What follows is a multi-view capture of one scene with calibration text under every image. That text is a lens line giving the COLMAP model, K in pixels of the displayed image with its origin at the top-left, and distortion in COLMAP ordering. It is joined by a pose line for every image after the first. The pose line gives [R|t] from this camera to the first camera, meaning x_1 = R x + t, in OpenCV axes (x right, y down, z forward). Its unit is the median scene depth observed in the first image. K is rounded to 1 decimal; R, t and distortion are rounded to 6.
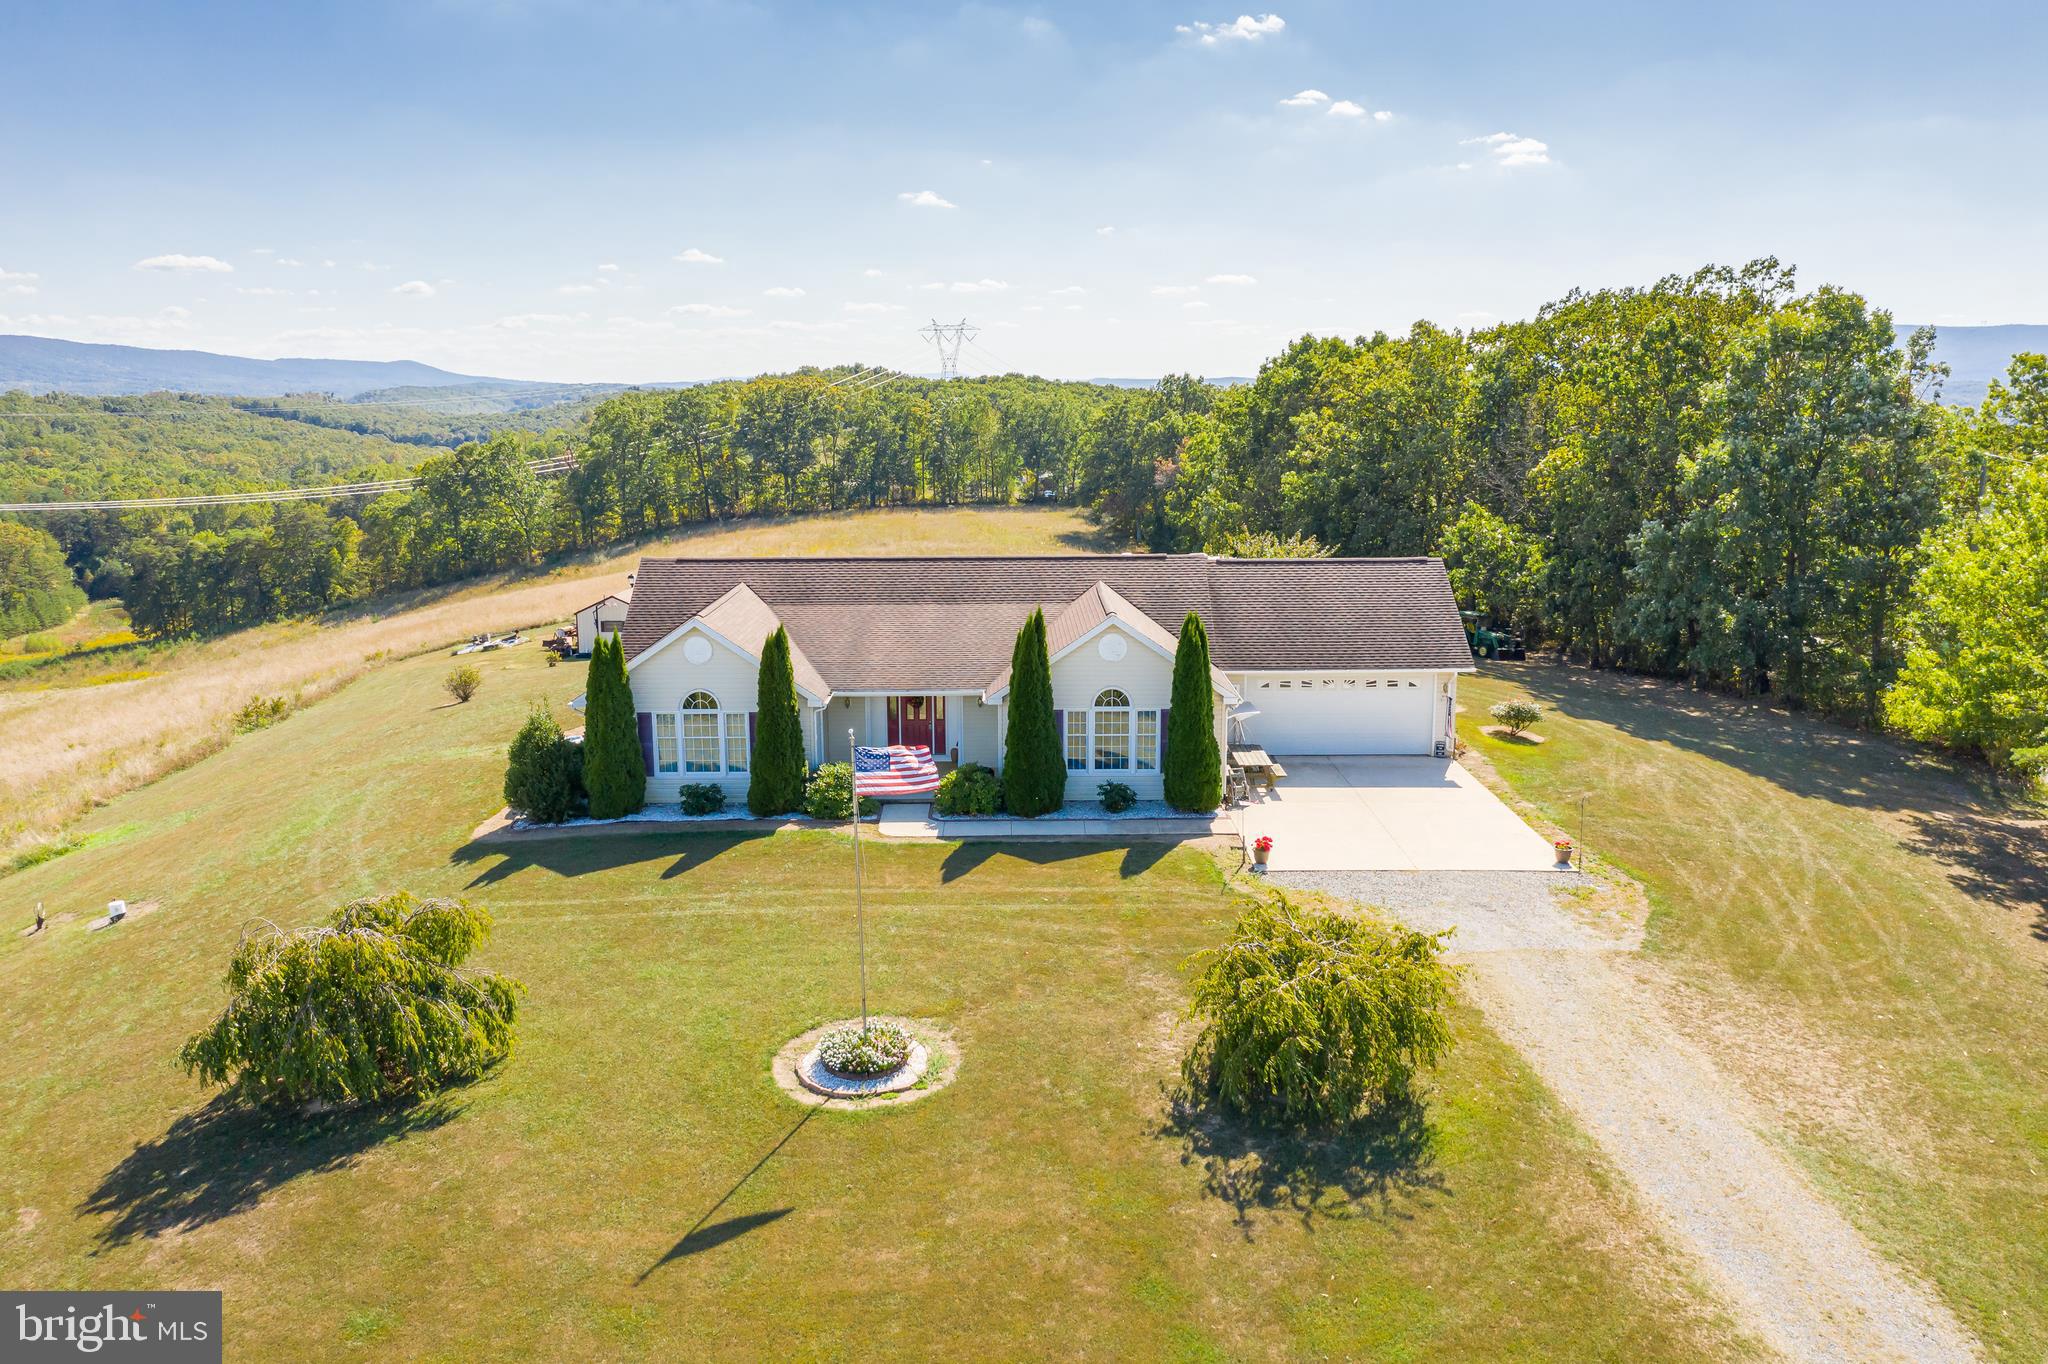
lens RADIAL K [[1694.2, 0, 1024.0], [0, 1694.2, 682.0], [0, 0, 1]] dist [-0.004983, -0.003926]
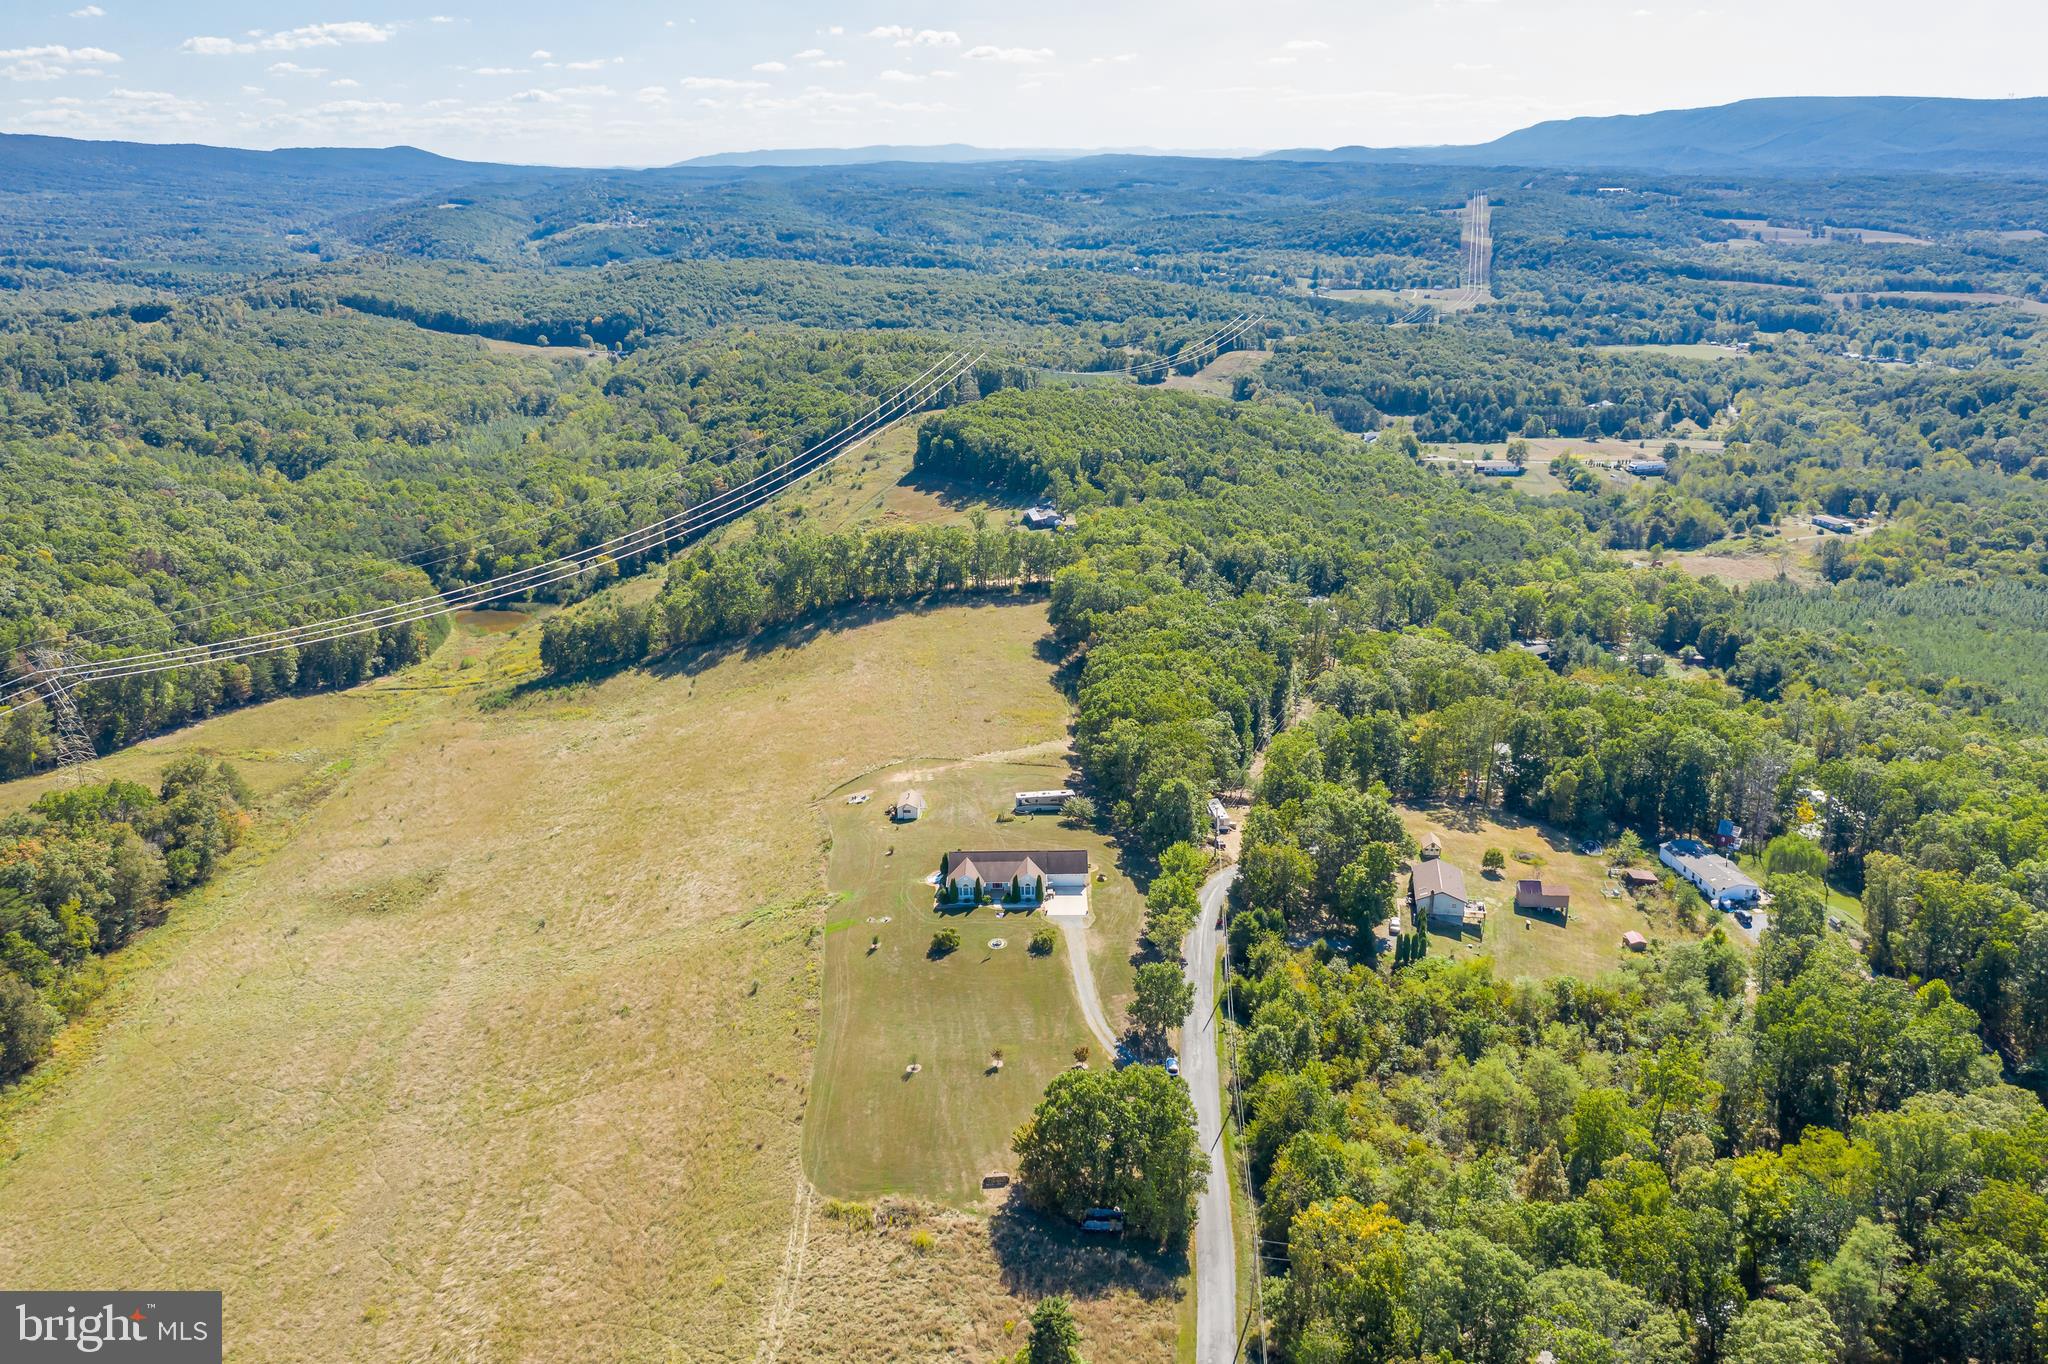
lens RADIAL K [[1694.2, 0, 1024.0], [0, 1694.2, 682.0], [0, 0, 1]] dist [-0.004983, -0.003926]
pose [[0.999930, -0.007250, -0.009361, 0.059408], [0.008365, 0.992096, 0.125206, -0.905233], [0.008379, -0.125275, 0.992087, -3.088890]]
